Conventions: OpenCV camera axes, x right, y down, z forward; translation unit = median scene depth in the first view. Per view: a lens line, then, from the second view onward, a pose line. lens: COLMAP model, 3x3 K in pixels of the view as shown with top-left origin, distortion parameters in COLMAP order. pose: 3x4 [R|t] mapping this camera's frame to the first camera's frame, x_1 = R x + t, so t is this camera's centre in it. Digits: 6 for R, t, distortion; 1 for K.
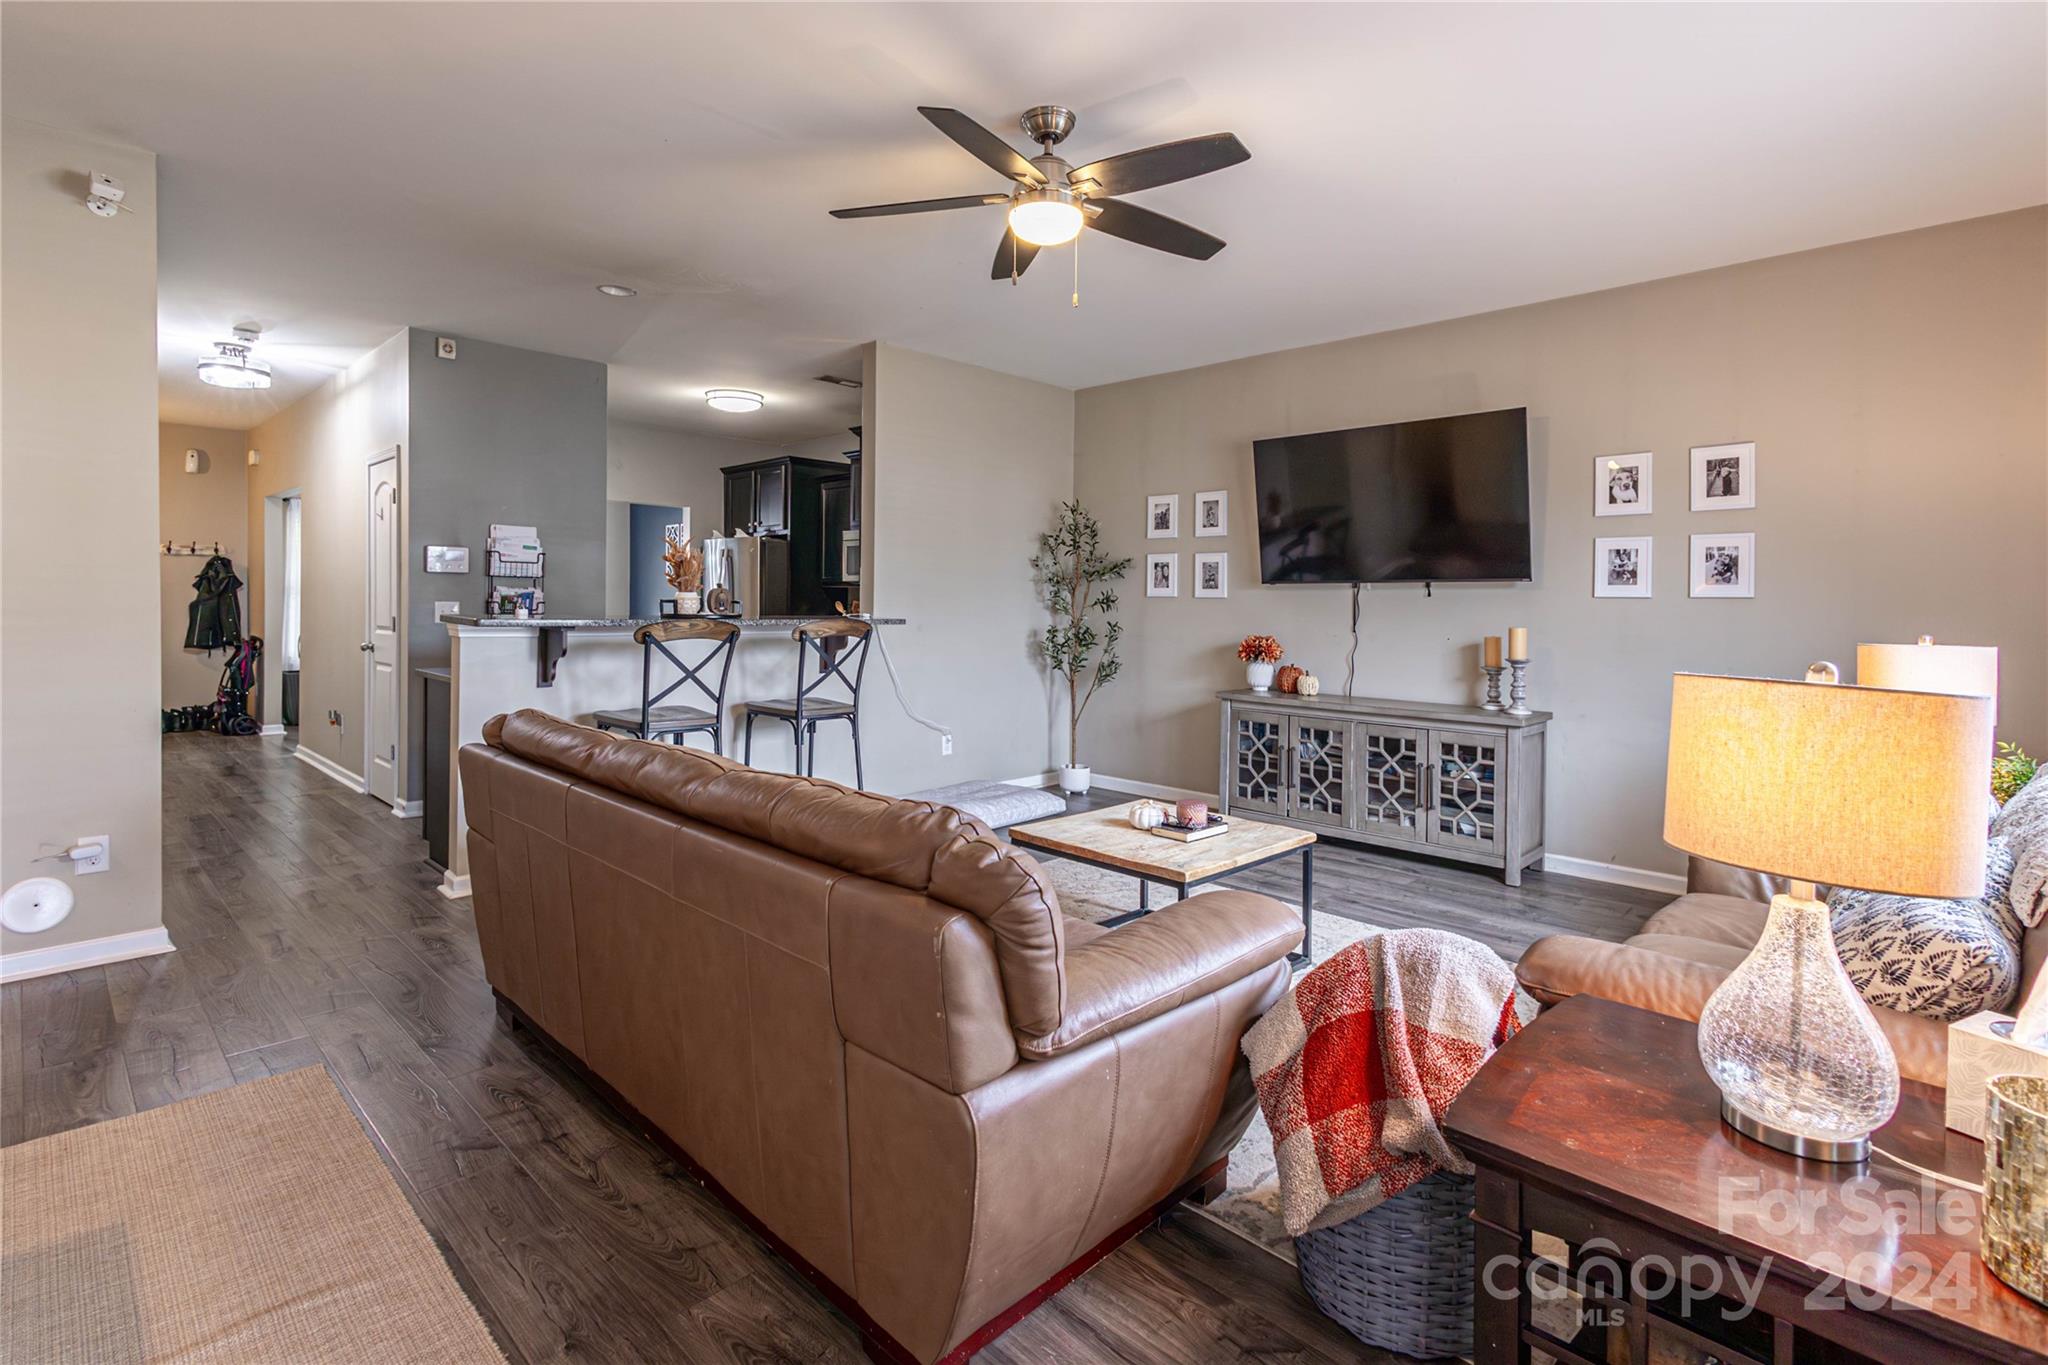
lens RADIAL K [[963.9, 0, 961.2], [0, 963.9, 613.4], [0, 0, 1]] dist [0.000447, -0.000205]
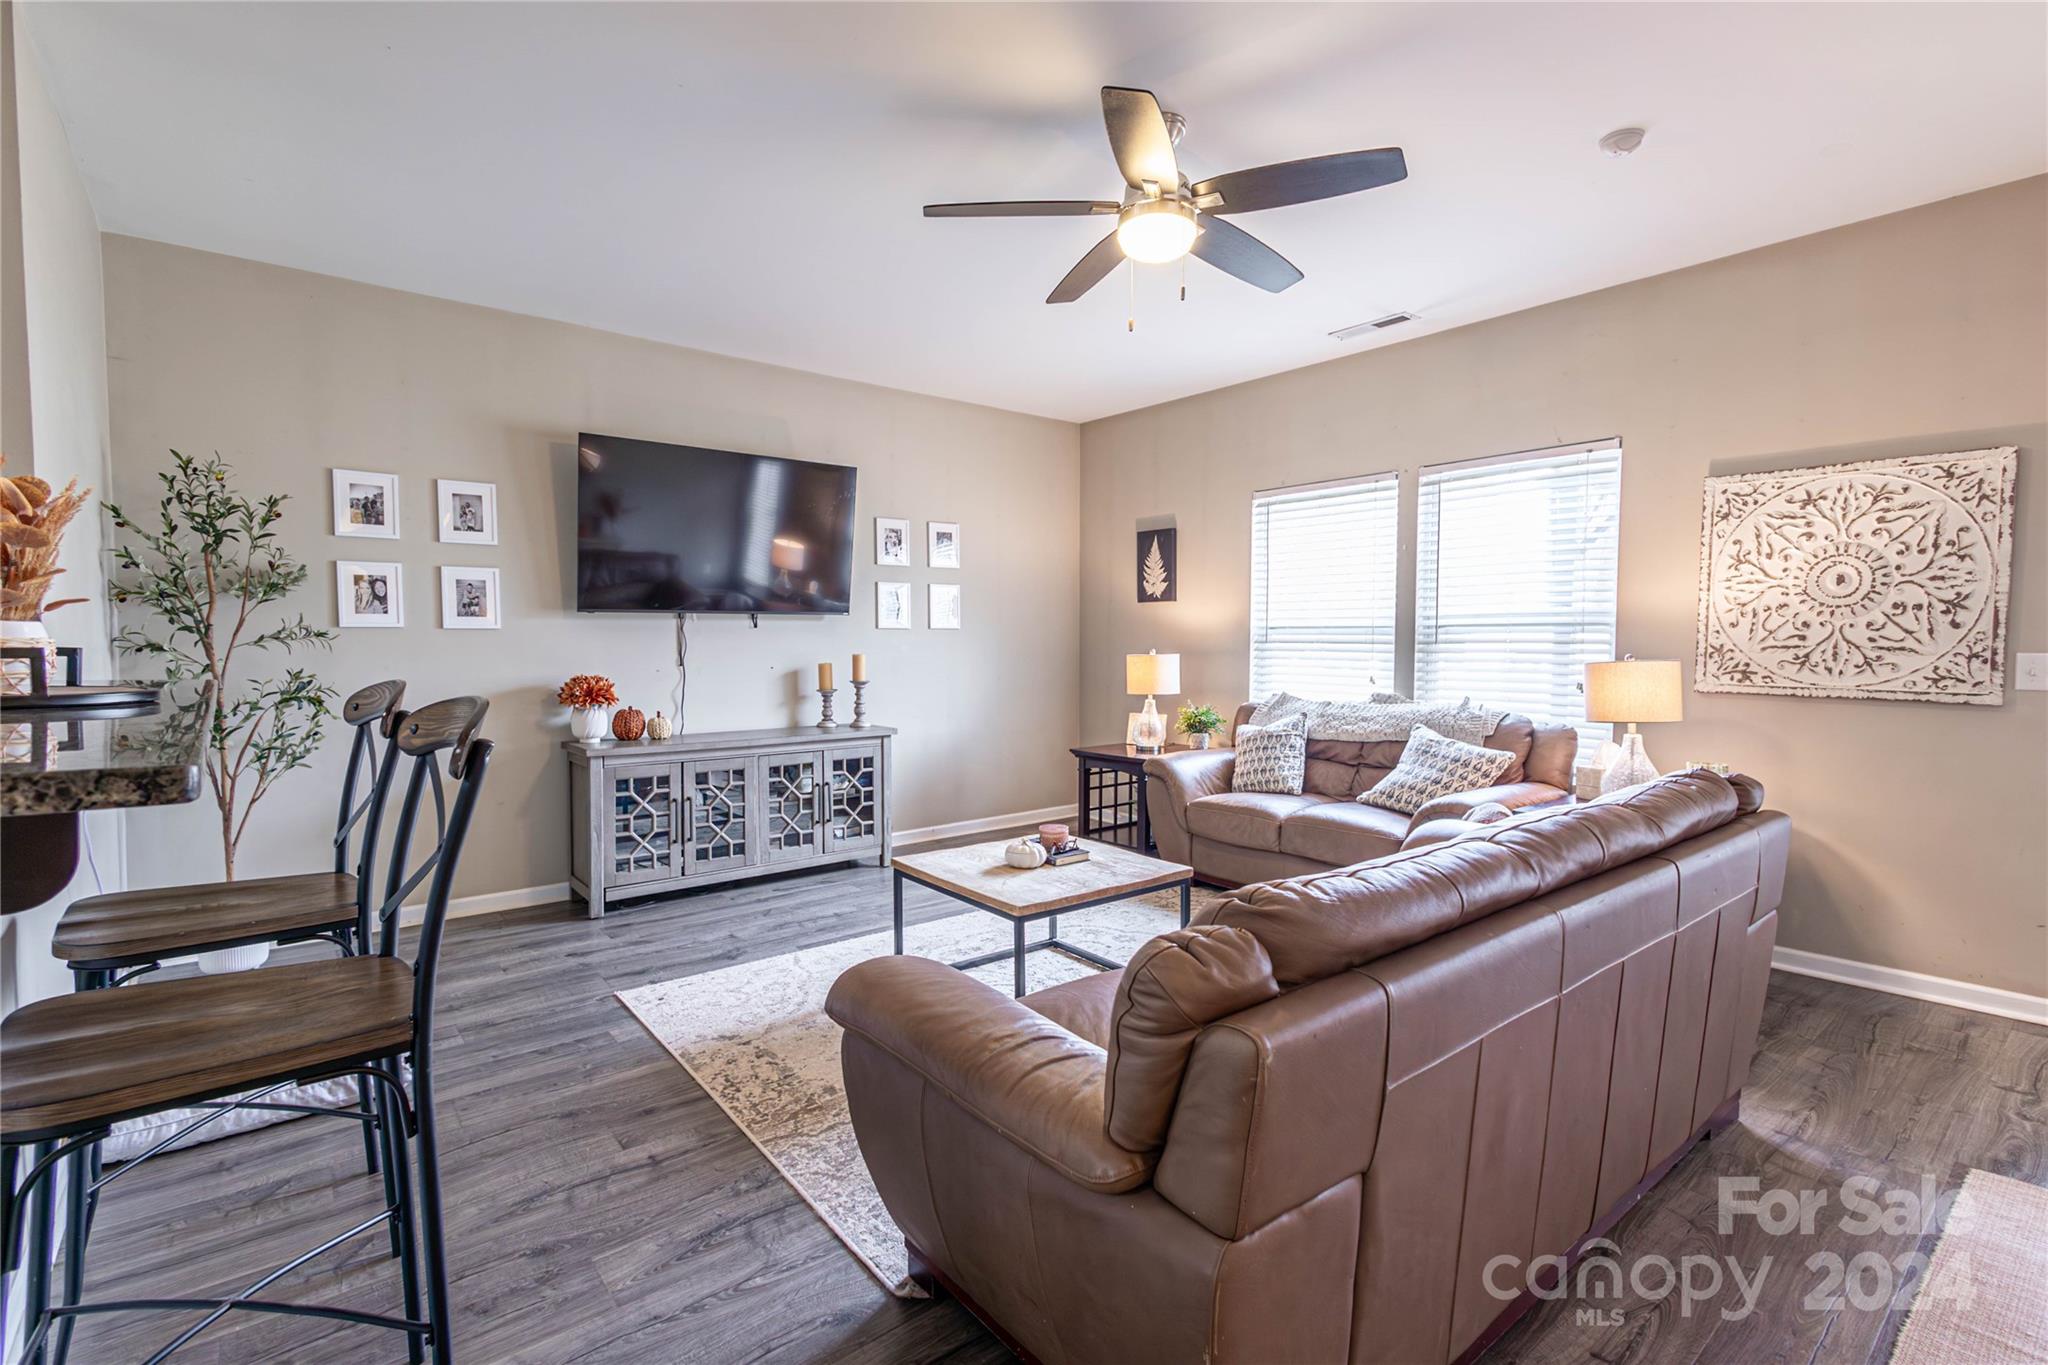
lens RADIAL K [[978.0, 0, 1024.0], [0, 978.0, 682.5], [0, 0, 1]] dist [0.029848, -0.000062]
pose [[0.072414, -0.056902, 0.995750, -0.509846], [0.014772, 0.998323, 0.055975, -0.012708], [-0.997265, 0.010656, 0.073133, 0.594176]]
